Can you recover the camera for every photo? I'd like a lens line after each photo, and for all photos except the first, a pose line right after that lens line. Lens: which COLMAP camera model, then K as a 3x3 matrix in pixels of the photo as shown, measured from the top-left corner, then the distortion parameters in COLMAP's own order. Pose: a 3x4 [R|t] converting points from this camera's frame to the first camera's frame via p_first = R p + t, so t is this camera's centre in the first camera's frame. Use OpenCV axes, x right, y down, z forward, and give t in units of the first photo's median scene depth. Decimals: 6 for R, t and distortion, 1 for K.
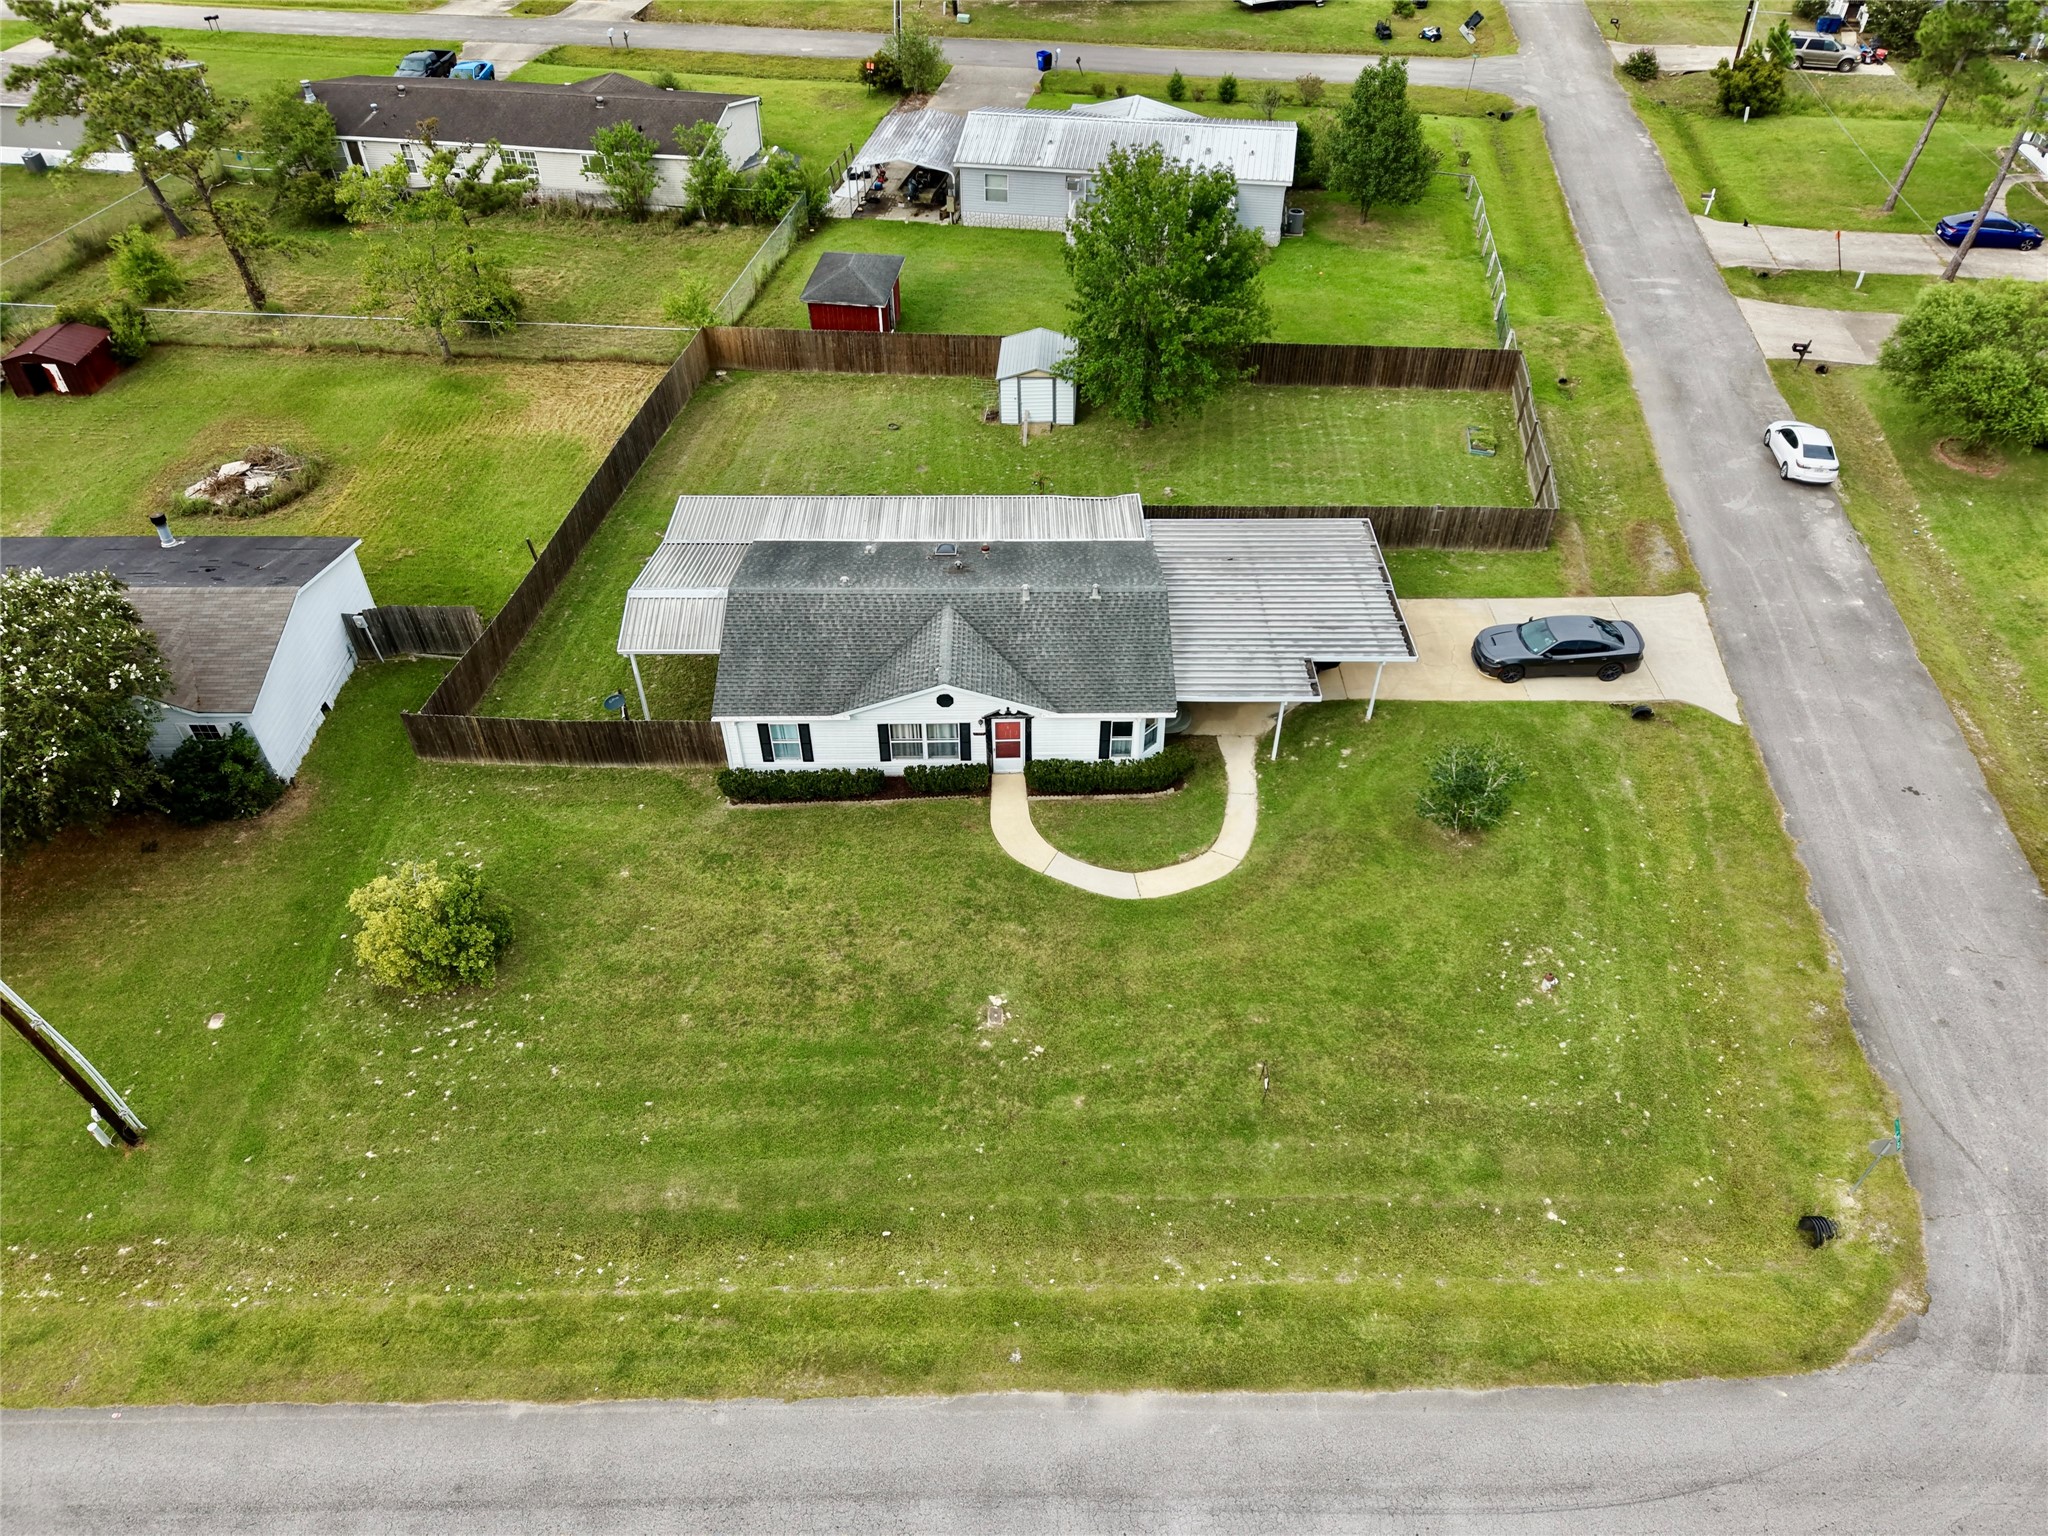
lens RADIAL K [[1354.1, 0, 1018.8], [0, 1354.1, 773.5], [0, 0, 1]] dist [0.025556, -0.020931]
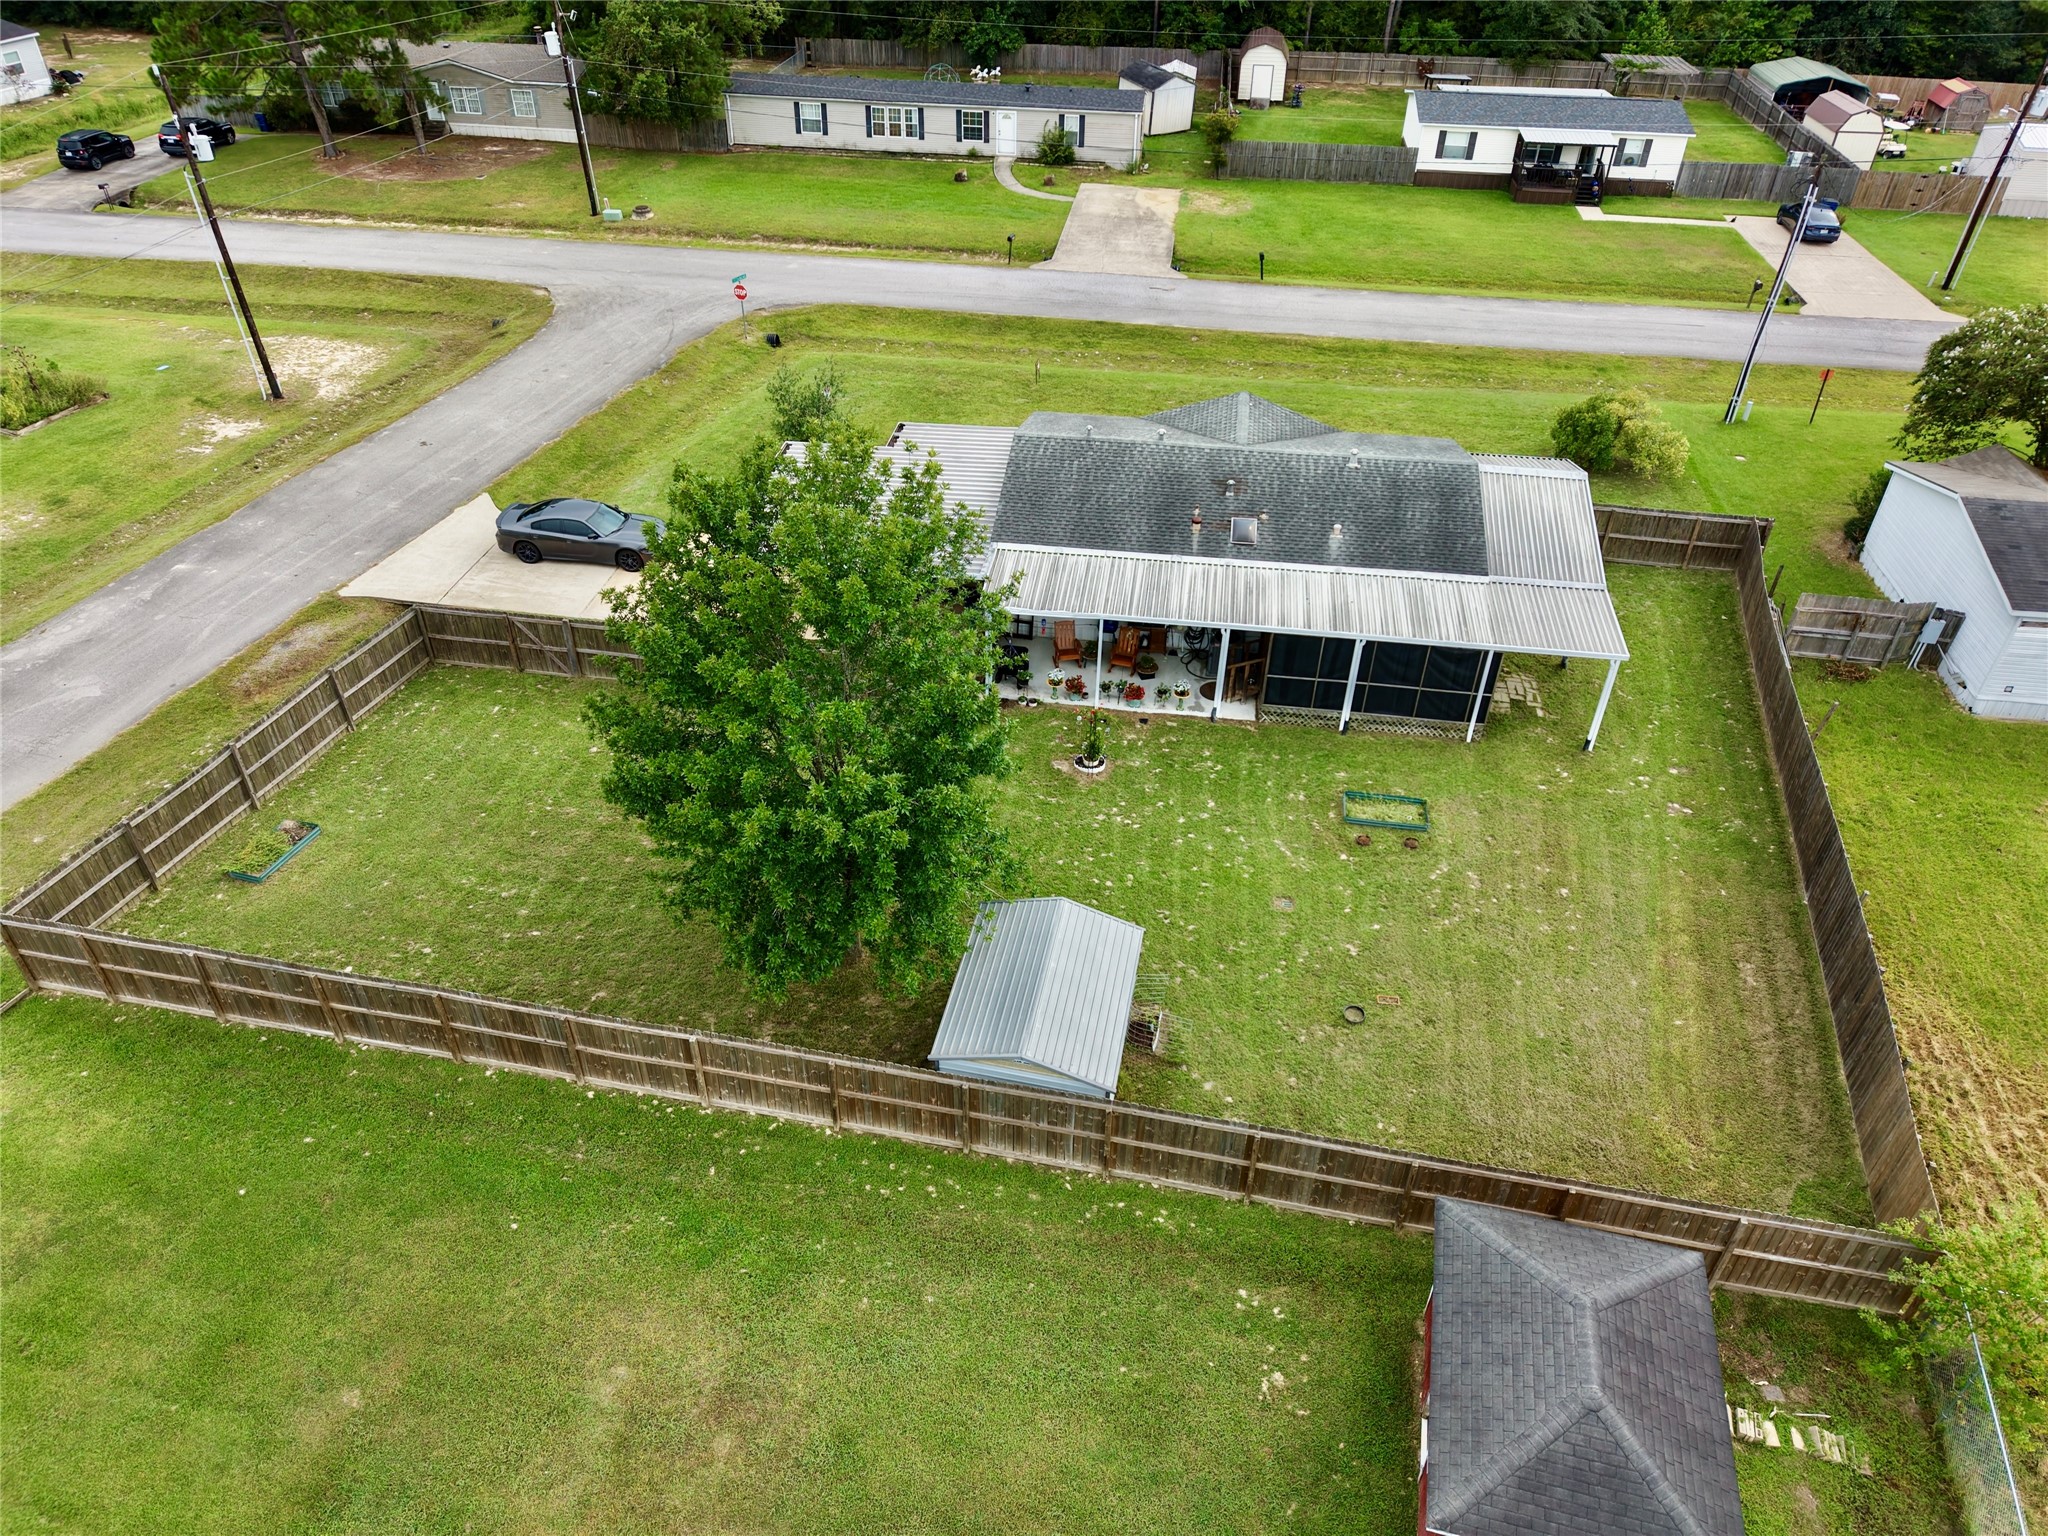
lens RADIAL K [[1393.2, 0, 1024.0], [0, 1393.2, 768.0], [0, 0, 1]] dist [0.021835, -0.005332]
pose [[-0.987777, -0.105363, 0.114874, -0.046488], [0.094587, 0.180614, 0.978995, -1.340938], [-0.123898, 0.977894, -0.168440, 1.746992]]
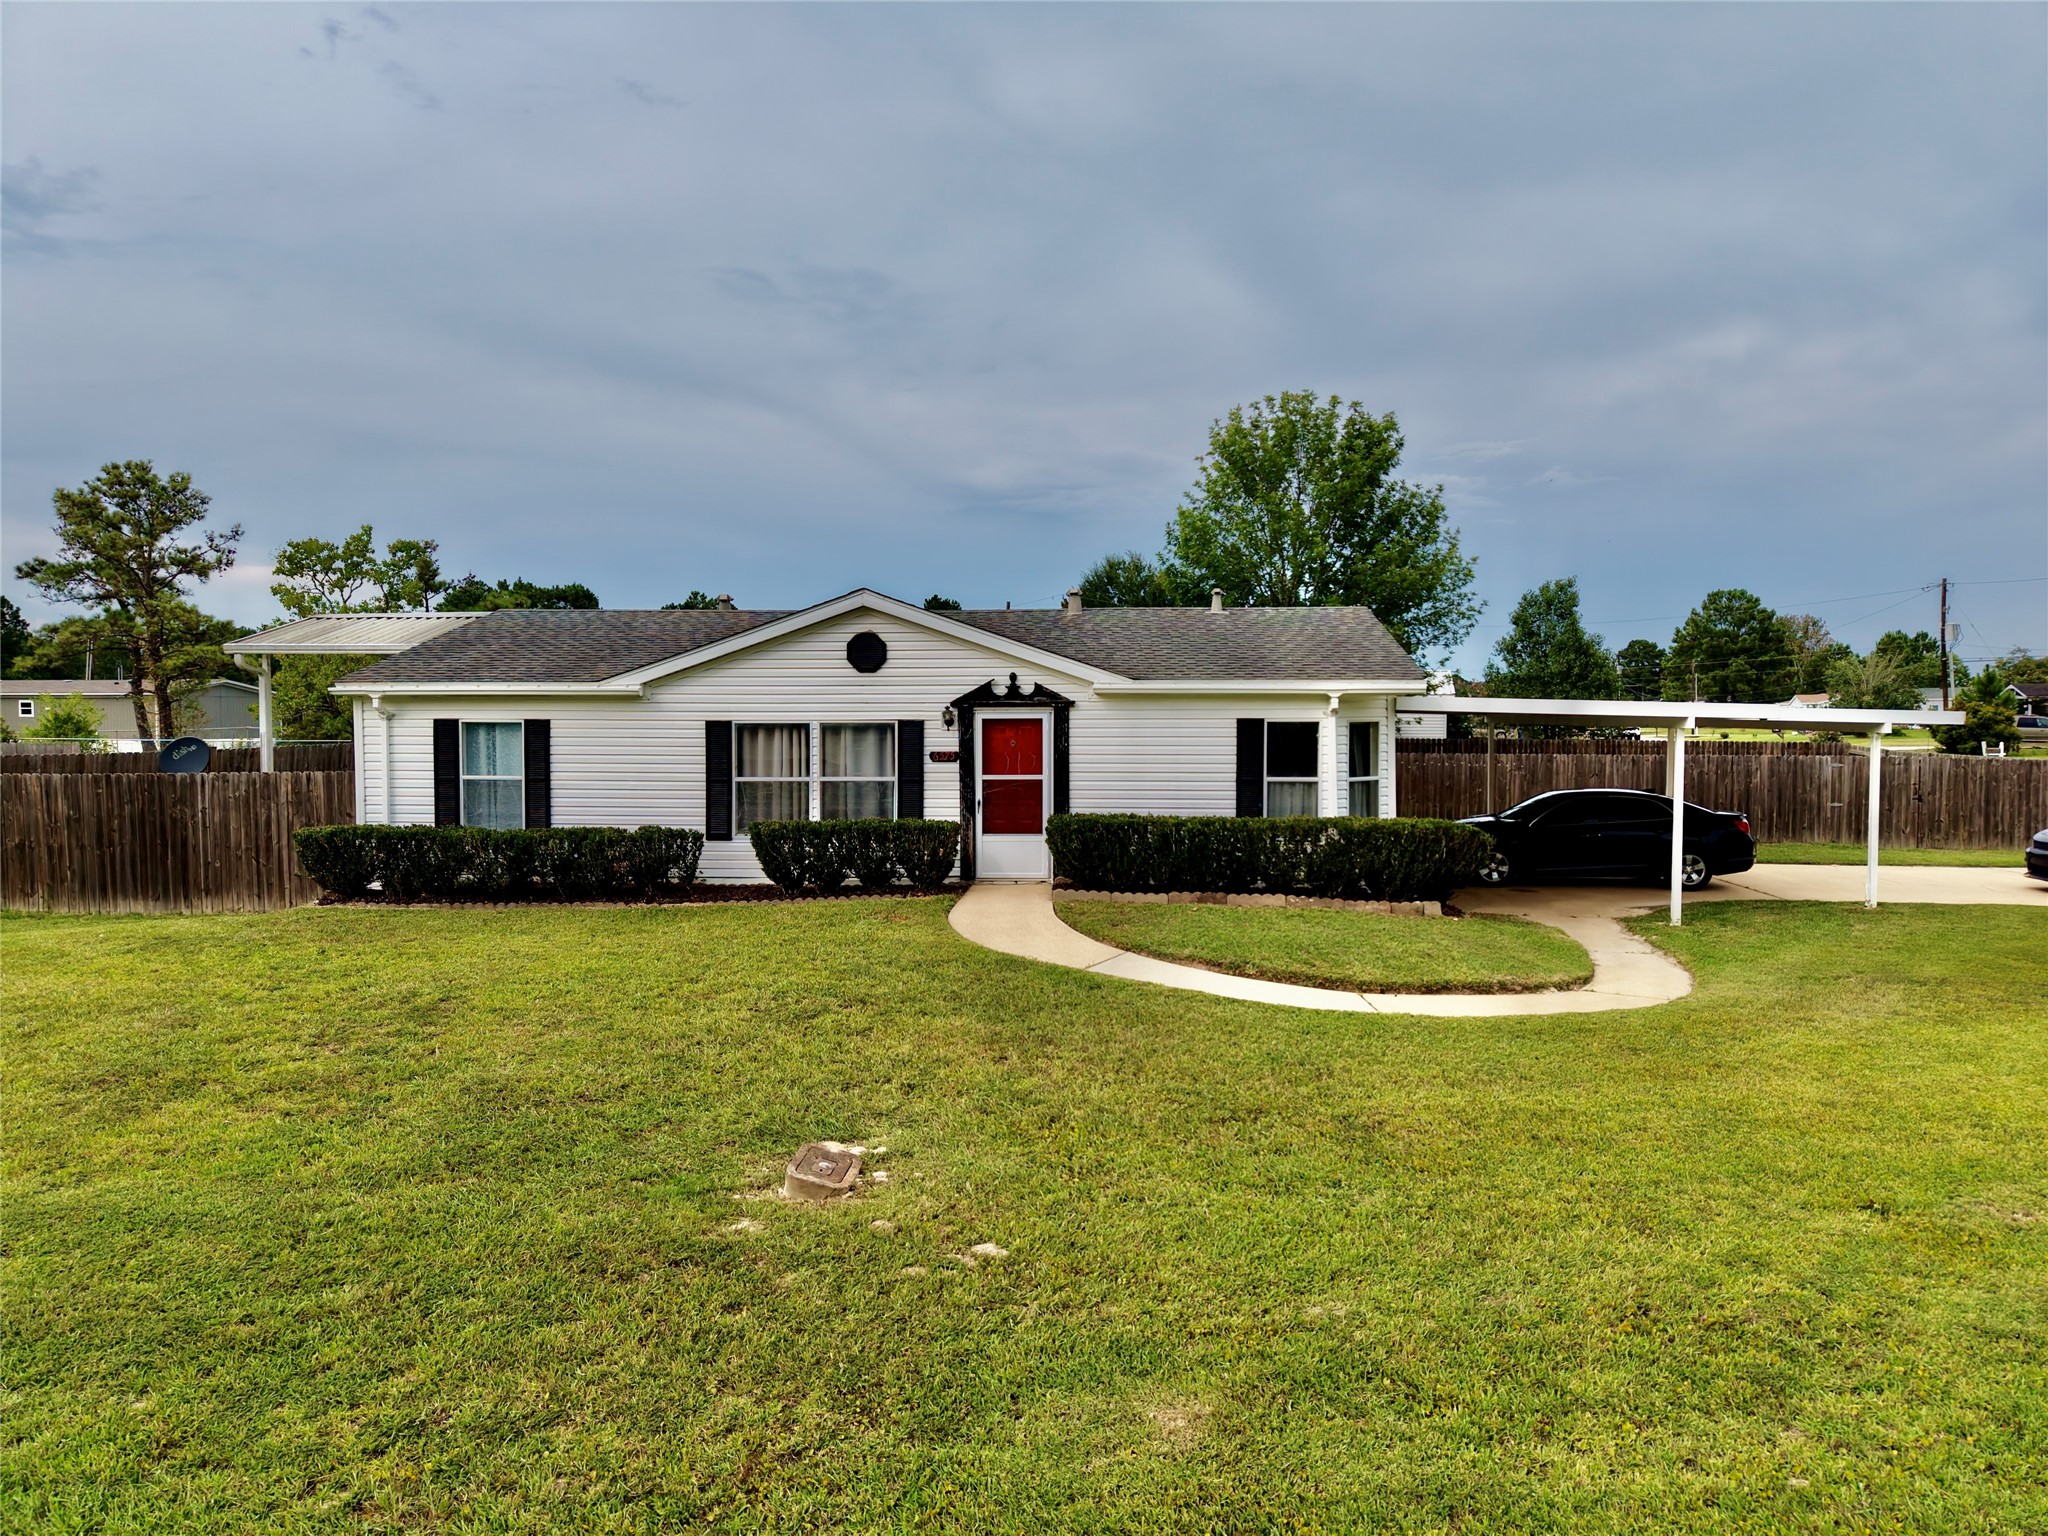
lens RADIAL K [[1393.2, 0, 1024.0], [0, 1393.2, 768.0], [0, 0, 1]] dist [0.021835, -0.005332]
pose [[0.996148, 0.006329, -0.087456, 0.039559], [-0.058458, 0.791334, -0.608583, 0.282049], [0.065356, 0.611352, 0.788656, 0.808057]]
